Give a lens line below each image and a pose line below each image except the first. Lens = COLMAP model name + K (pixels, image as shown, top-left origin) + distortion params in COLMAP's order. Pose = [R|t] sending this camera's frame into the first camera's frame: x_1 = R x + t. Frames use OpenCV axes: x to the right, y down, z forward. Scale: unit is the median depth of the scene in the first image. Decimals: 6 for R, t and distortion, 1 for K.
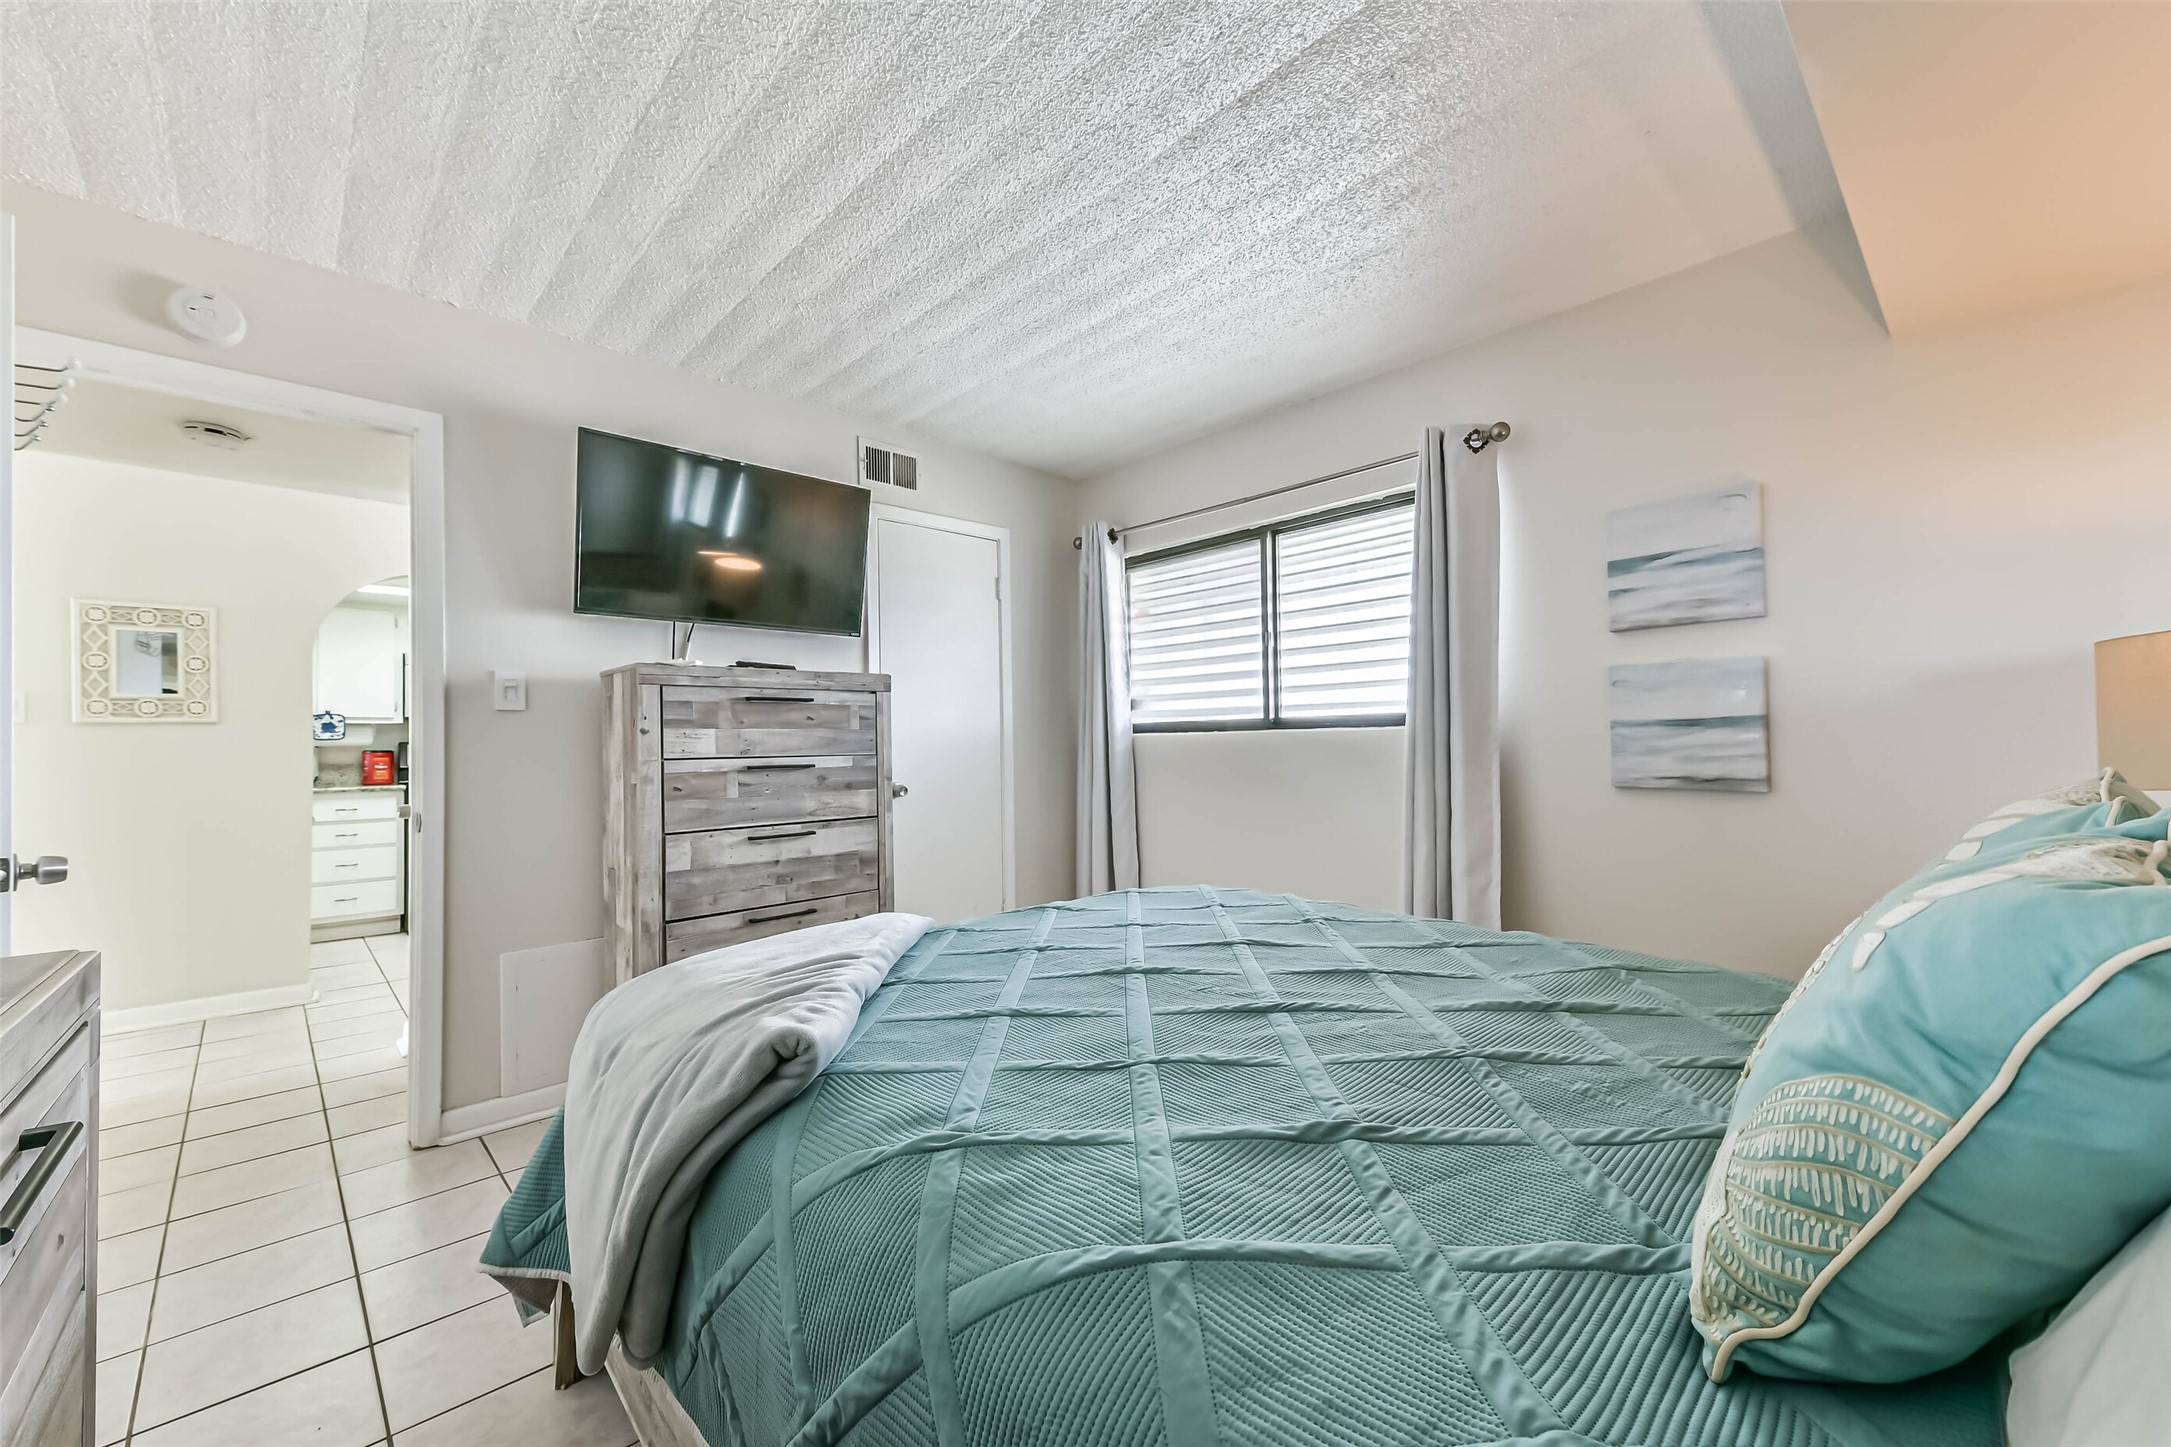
lens RADIAL K [[847.1, 0, 1100.4], [0, 847.1, 718.1], [0, 0, 1]] dist [0.035514, -0.009518]
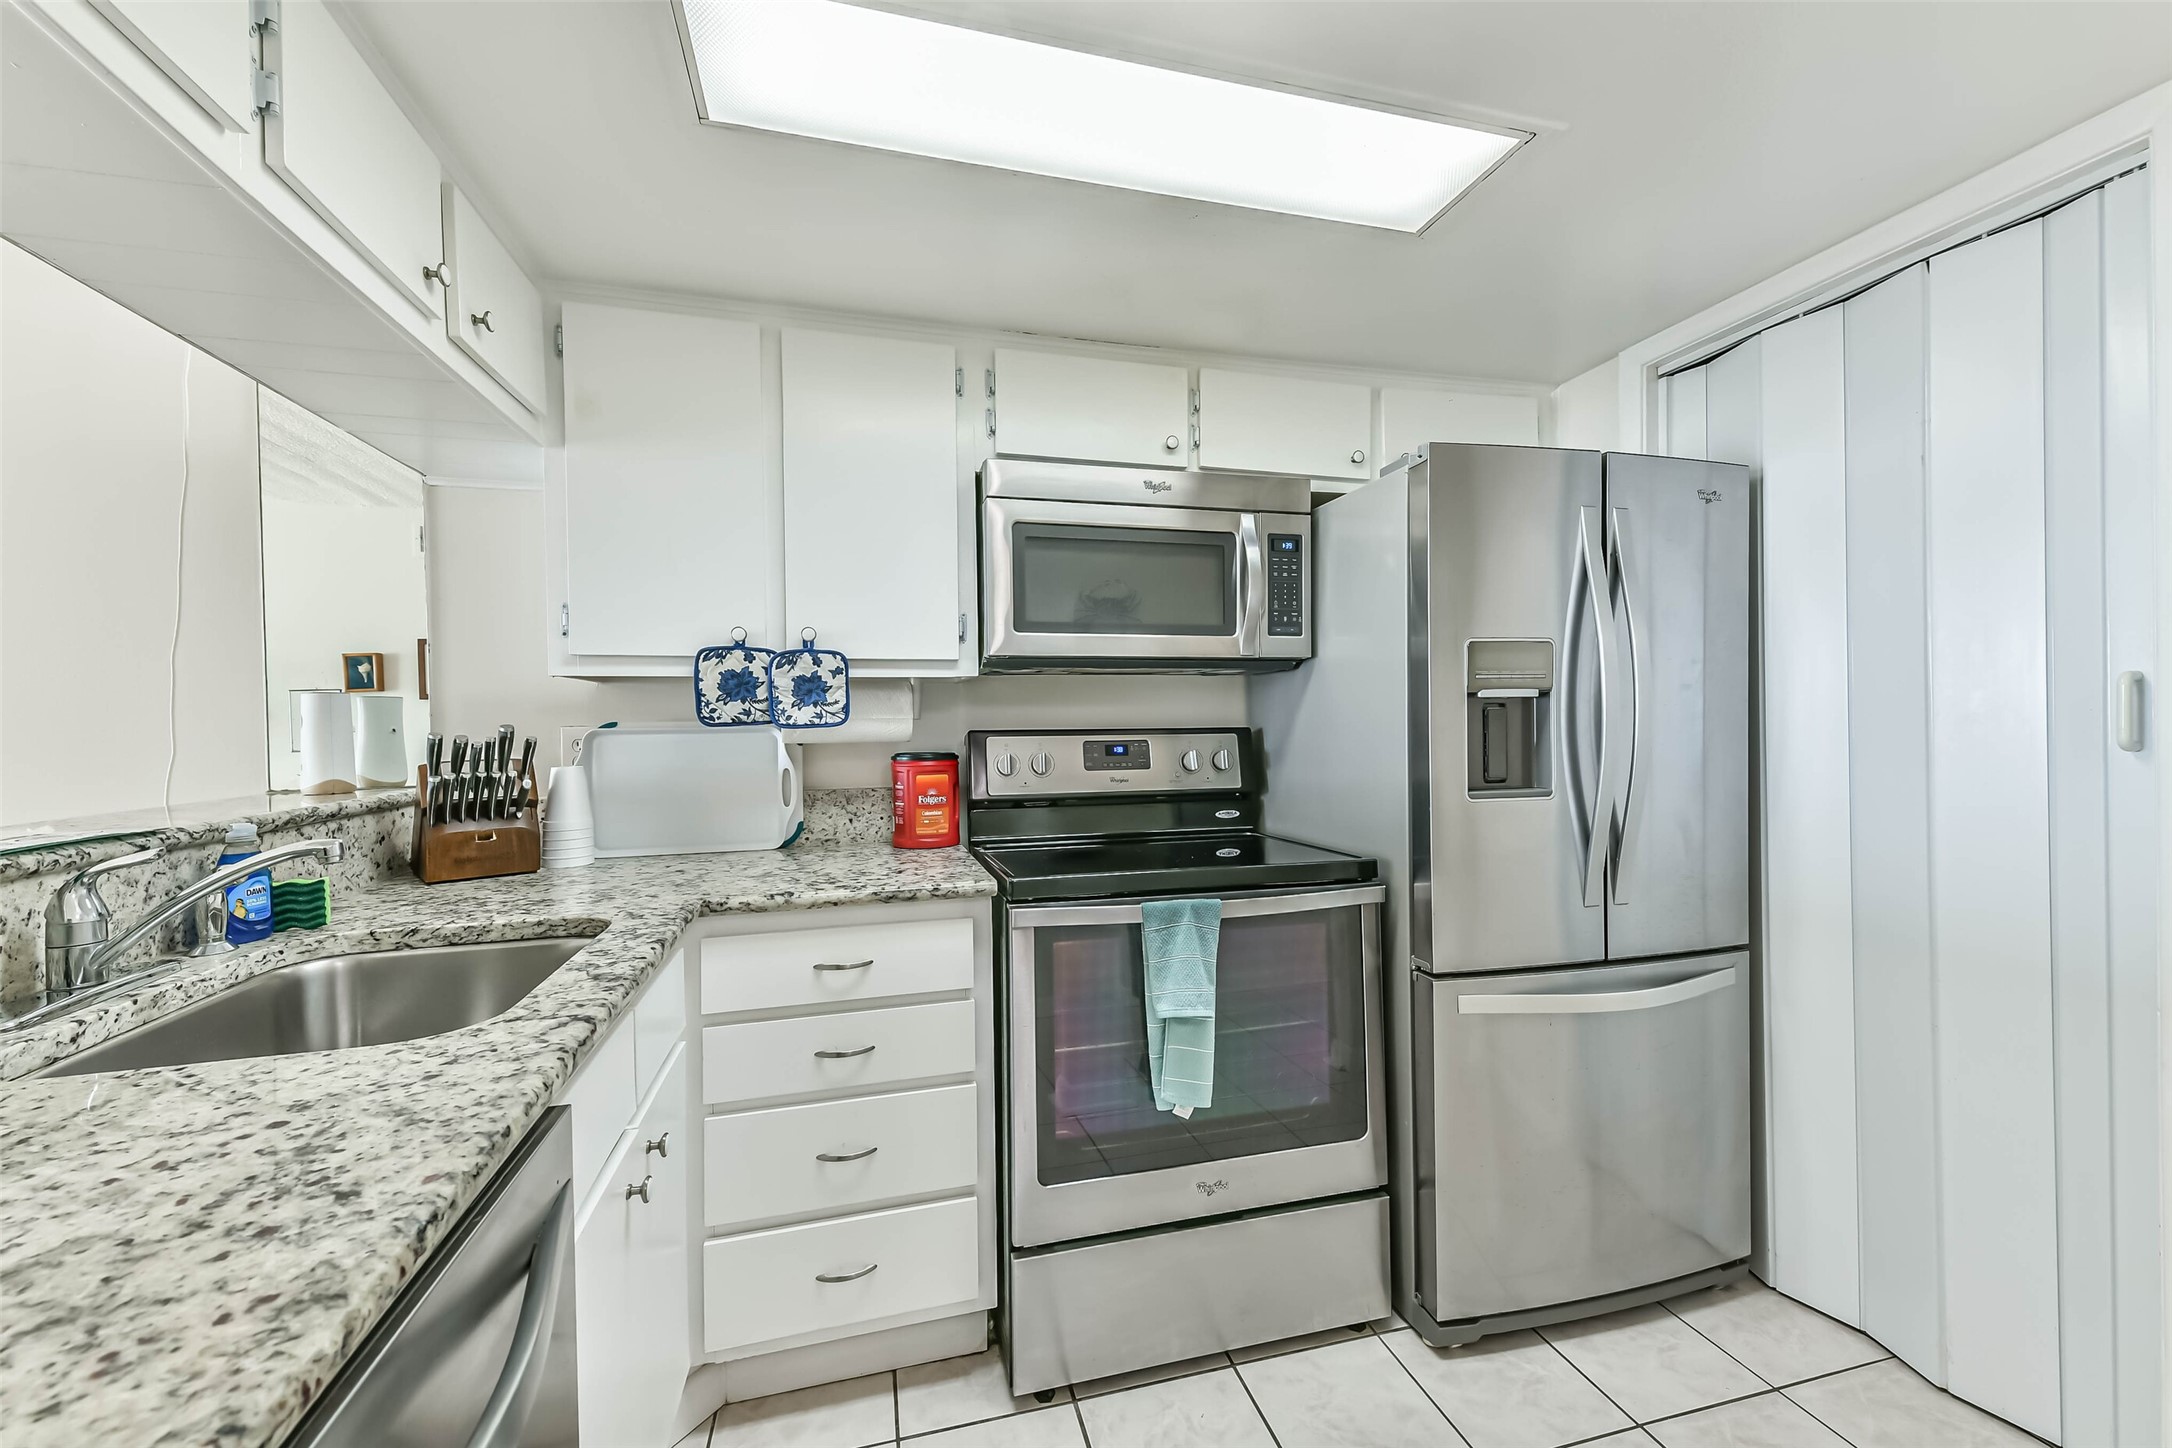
lens RADIAL K [[847.5, 0, 1100.9], [0, 847.5, 718.6], [0, 0, 1]] dist [0.035514, -0.009518]
pose [[0.875884, -0.000580, -0.482521, -0.606551], [0.016752, 0.999433, 0.029207, 0.013724], [0.482231, -0.033666, 0.875397, 0.733174]]
